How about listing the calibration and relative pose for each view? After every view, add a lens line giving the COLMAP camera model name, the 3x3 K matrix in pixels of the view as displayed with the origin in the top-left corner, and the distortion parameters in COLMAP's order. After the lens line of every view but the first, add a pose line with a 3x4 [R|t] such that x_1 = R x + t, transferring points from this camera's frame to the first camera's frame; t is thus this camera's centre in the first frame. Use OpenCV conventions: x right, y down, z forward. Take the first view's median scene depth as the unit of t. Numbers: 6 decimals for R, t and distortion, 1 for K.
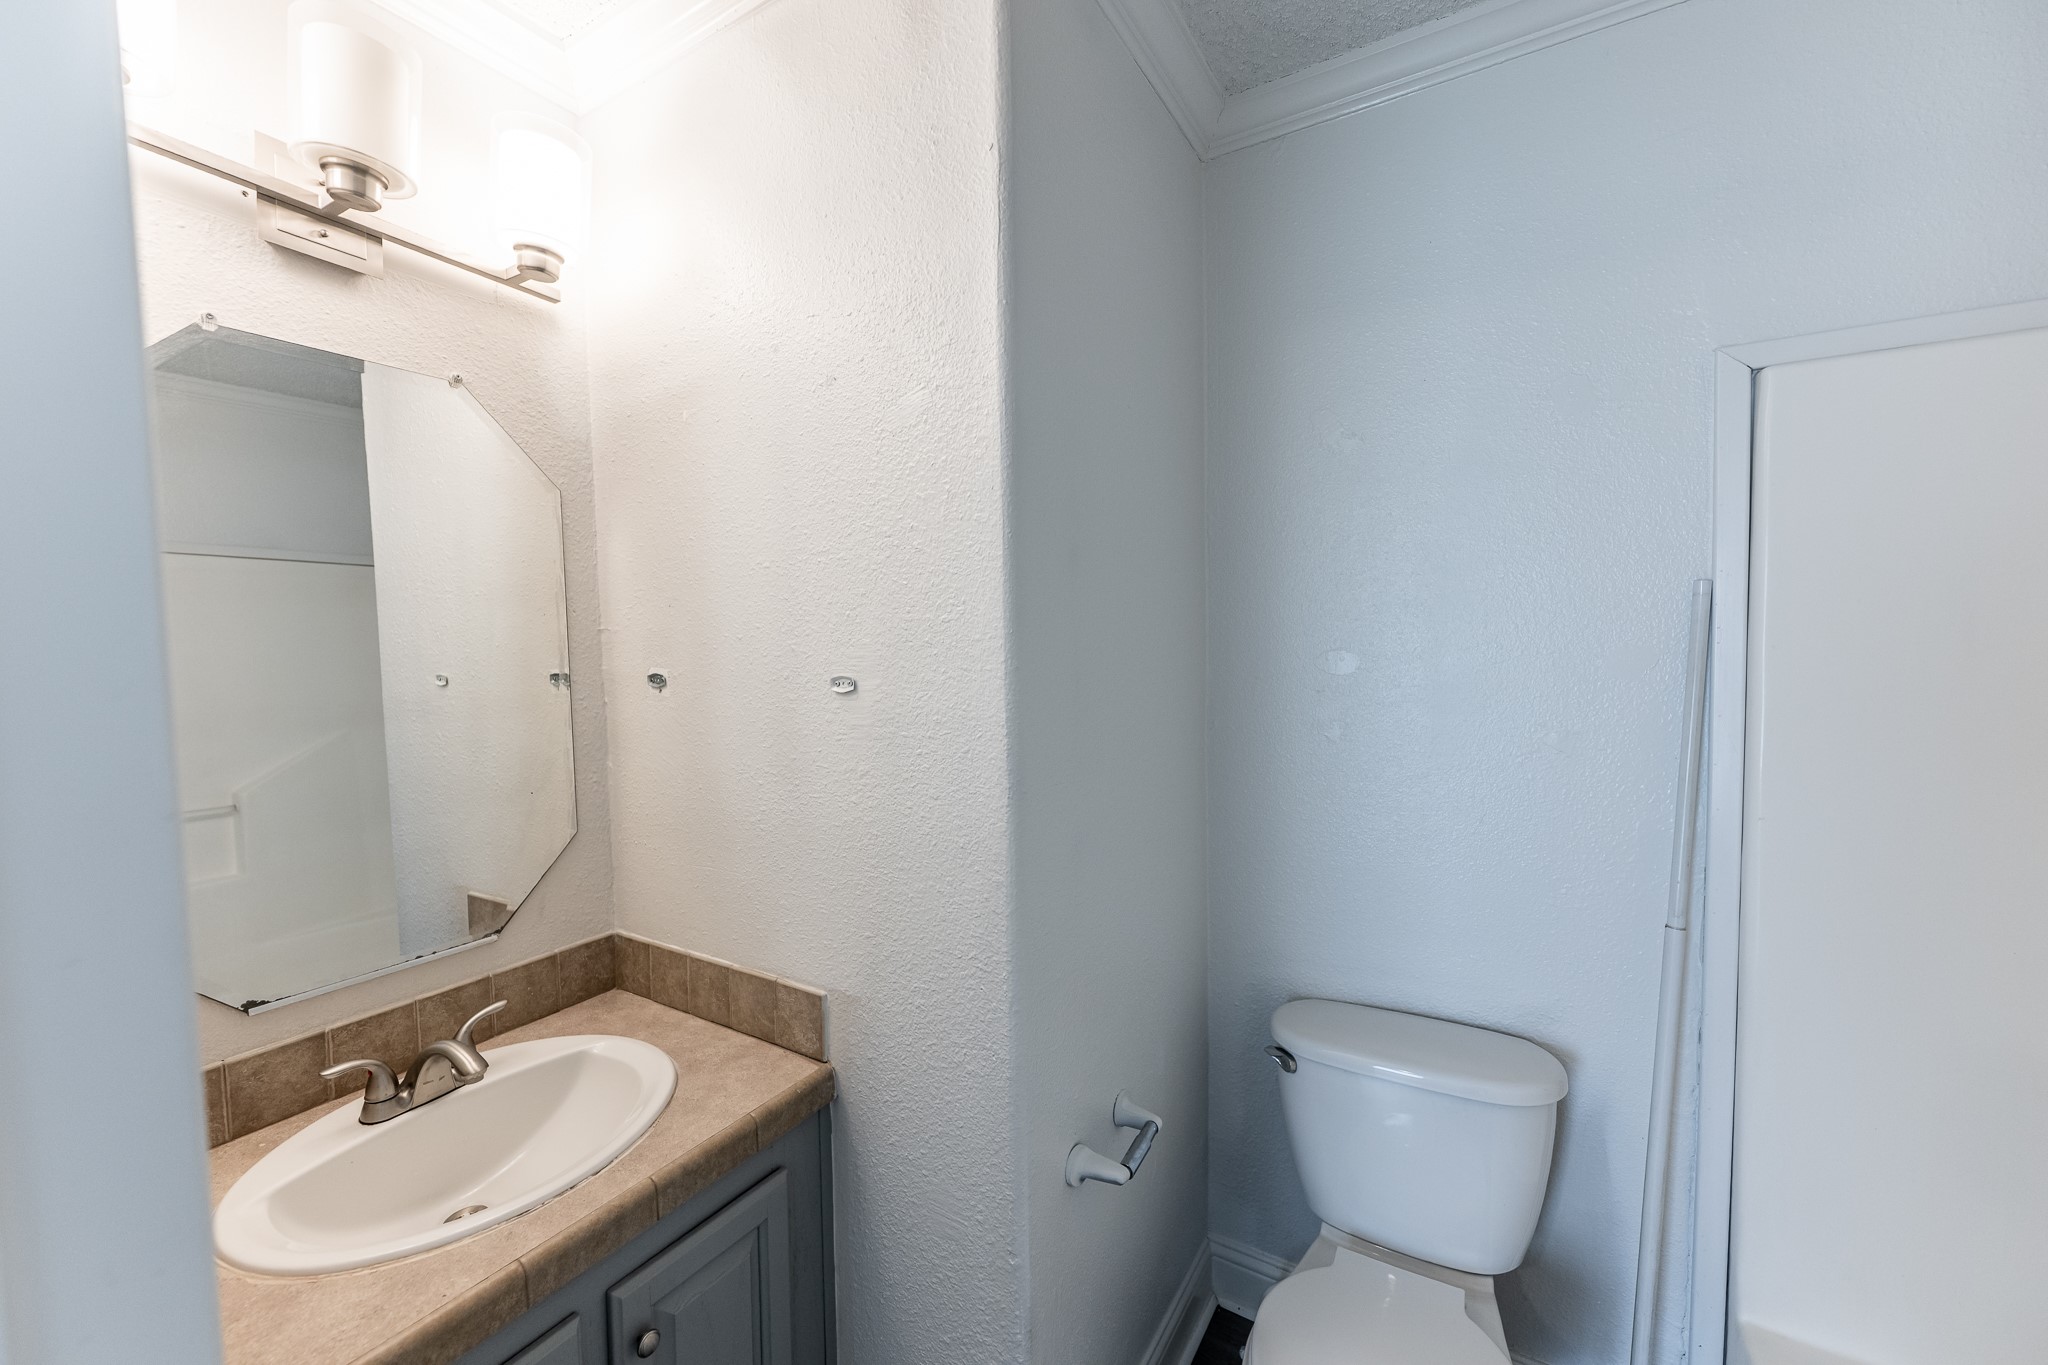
lens RADIAL K [[826.7, 0, 1027.9], [0, 826.7, 704.8], [0, 0, 1]] dist [0.002438, 0.000117]
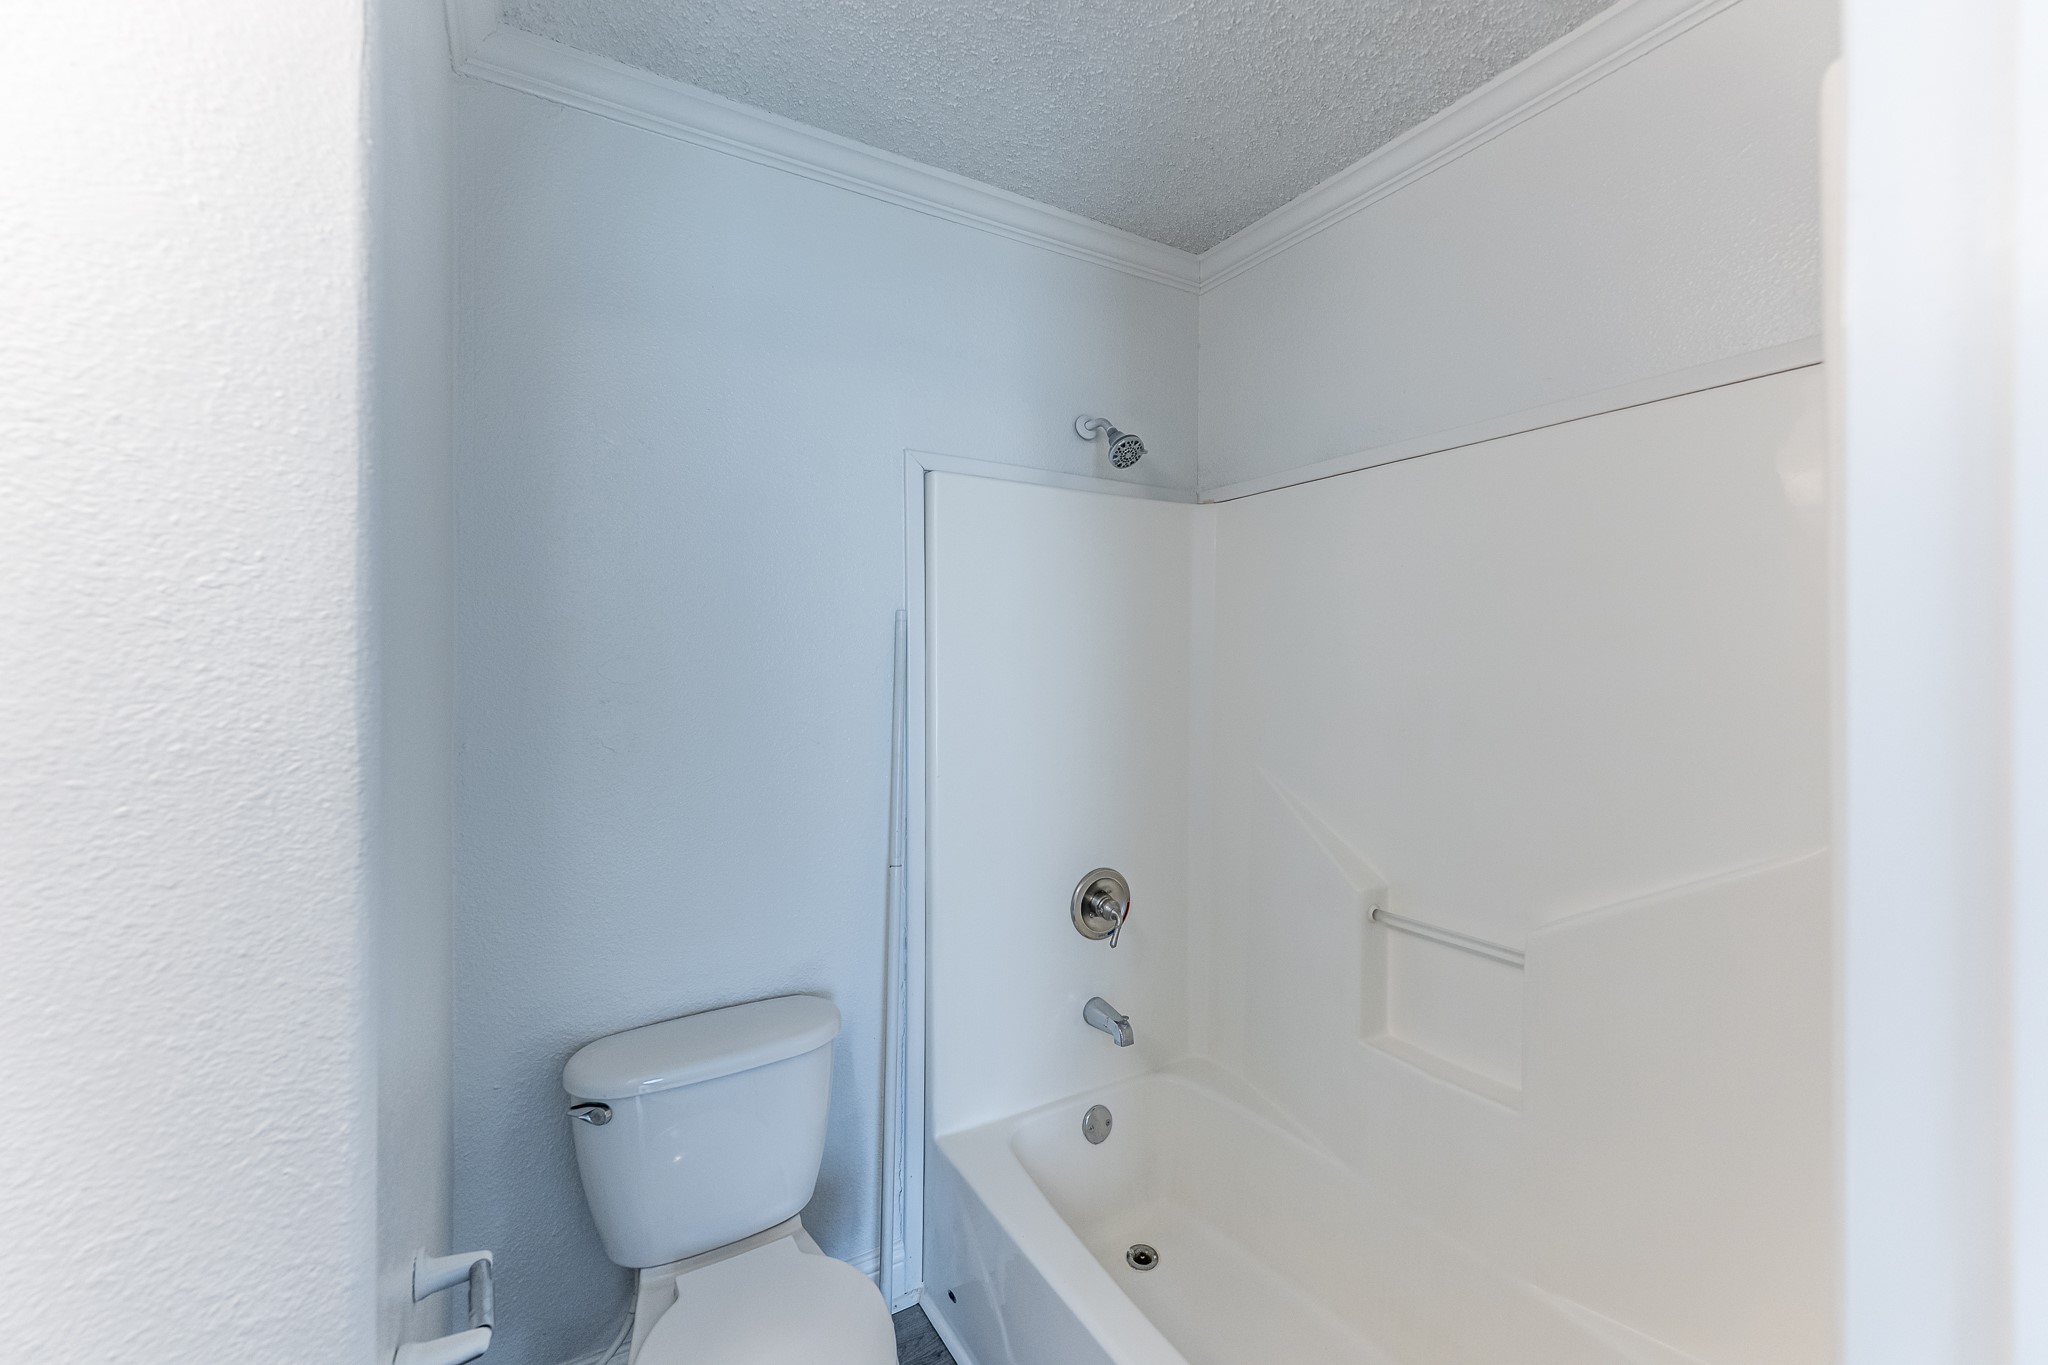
lens RADIAL K [[841.9, 0, 1023.9], [0, 841.9, 683.9], [0, 0, 1]] dist [0.002121, 0.000041]
pose [[0.454801, -0.005258, 0.890578, -0.383030], [0.061490, 0.997782, -0.025511, 0.023629], [-0.888468, 0.066364, 0.454115, 0.192119]]
